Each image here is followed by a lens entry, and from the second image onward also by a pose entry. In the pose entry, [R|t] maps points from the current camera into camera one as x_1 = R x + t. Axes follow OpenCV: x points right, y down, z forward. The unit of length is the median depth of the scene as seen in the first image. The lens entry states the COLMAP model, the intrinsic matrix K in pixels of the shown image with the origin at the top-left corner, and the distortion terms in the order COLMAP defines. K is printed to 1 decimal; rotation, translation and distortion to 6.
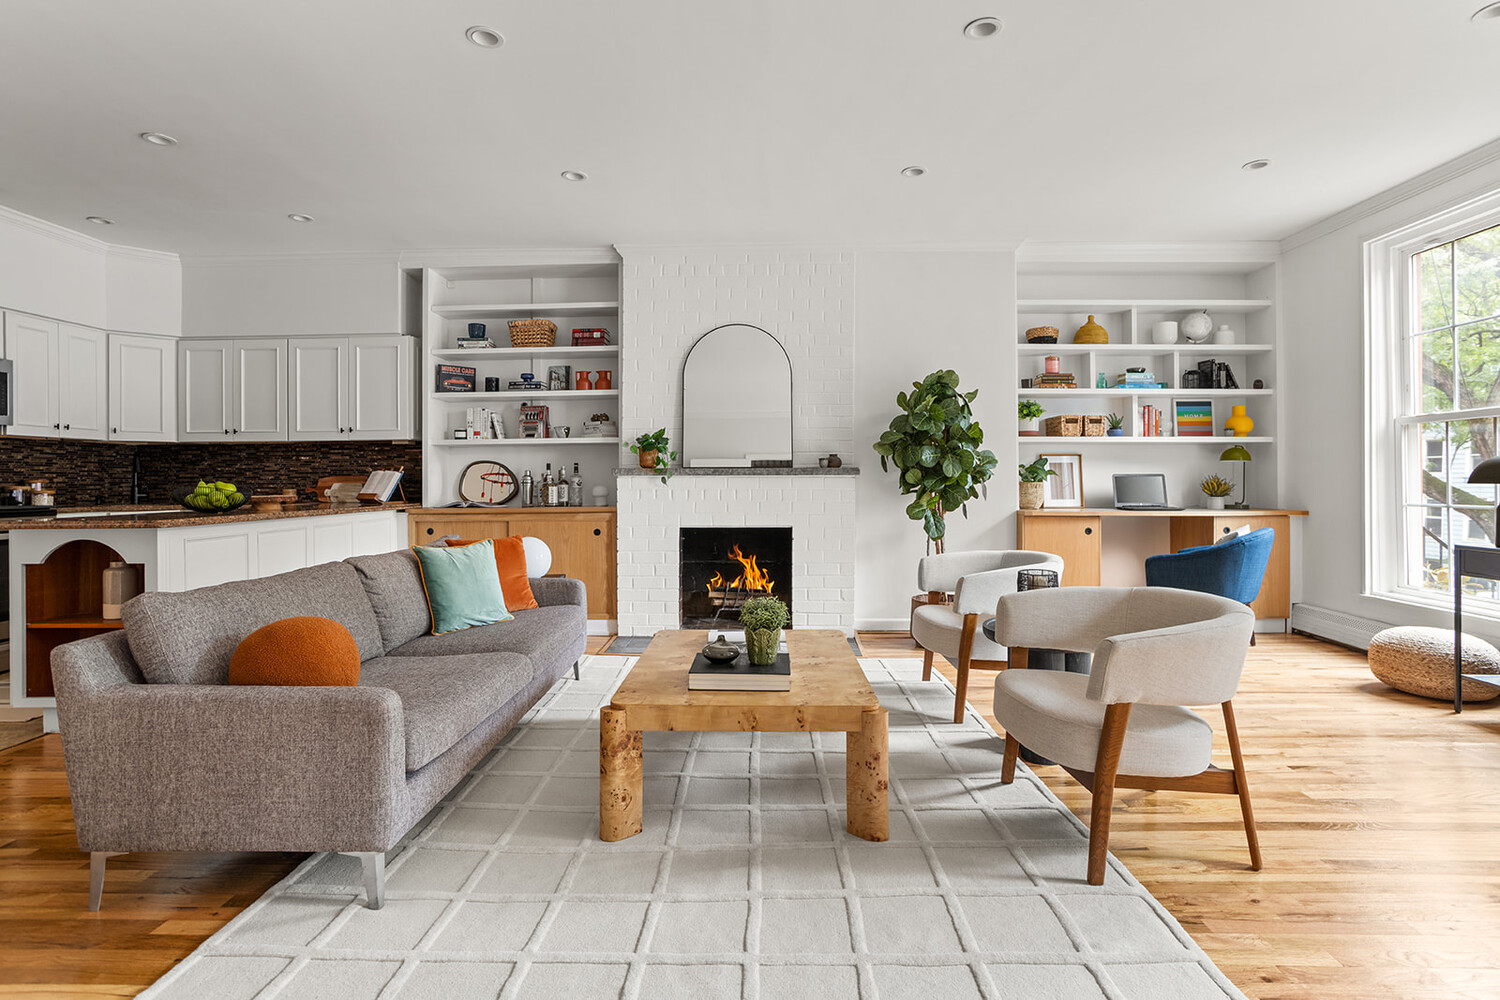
lens RADIAL K [[746.2, 0, 753.8], [0, 746.2, 488.1], [0, 0, 1]] dist [-0.056663, 0.032231]
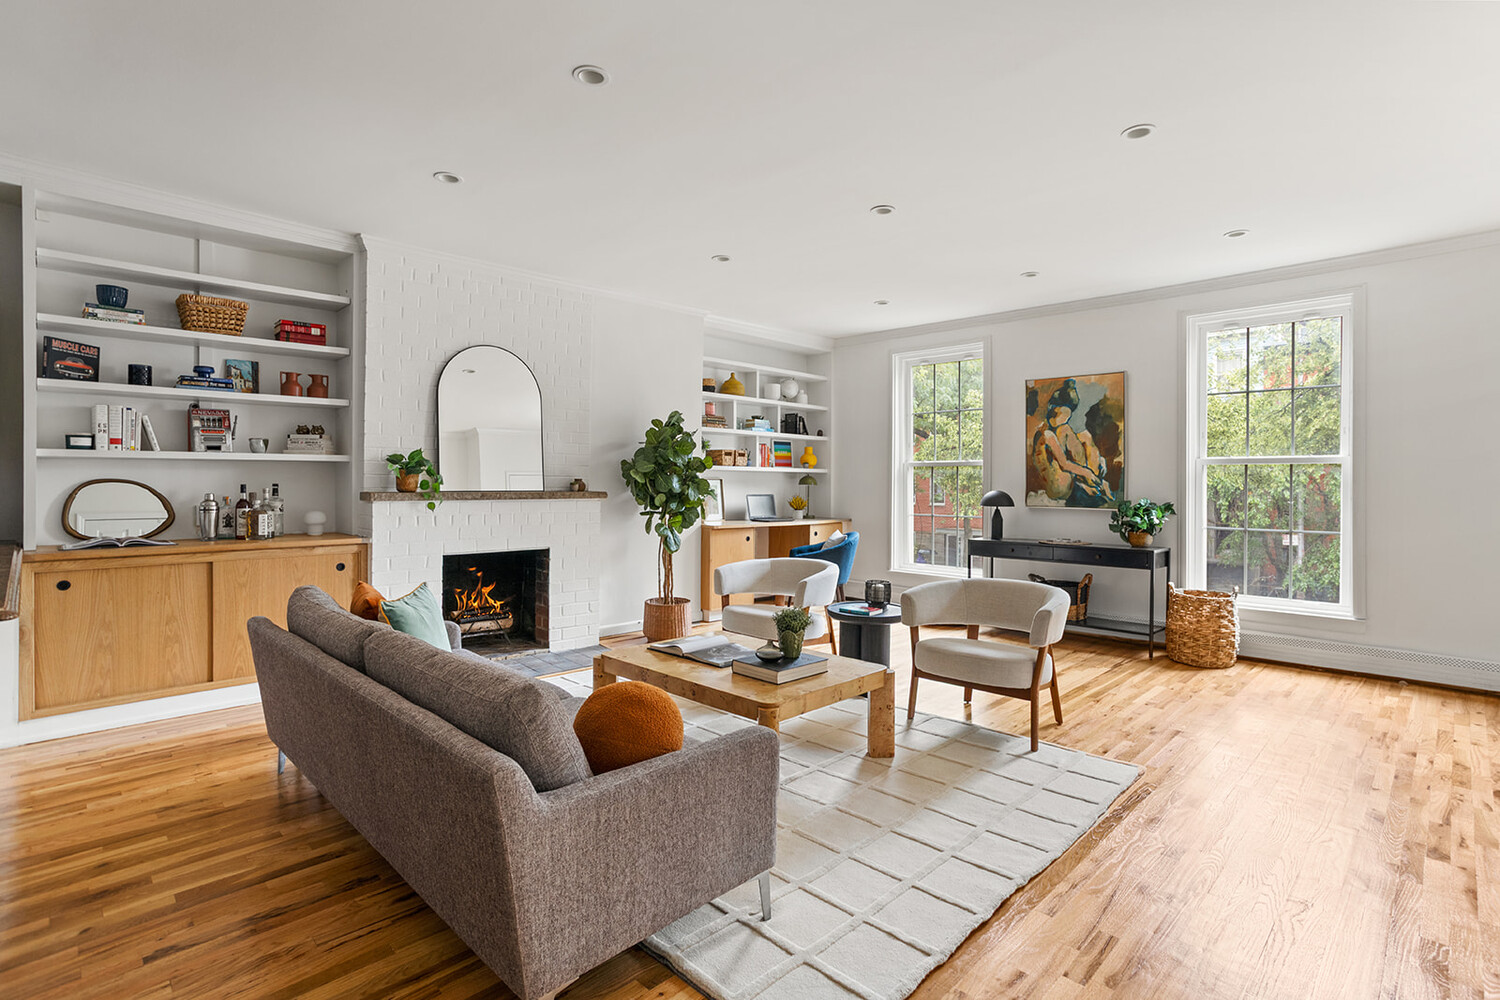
lens RADIAL K [[722.5, 0, 750.0], [0, 722.5, 500.0], [0, 0, 1]] dist [-0.048988, 0.037733]
pose [[0.697995, -0.009928, 0.716034, -0.441778], [-0.001943, 0.999874, 0.015758, -0.029760], [-0.716100, -0.012390, 0.697888, 0.085823]]
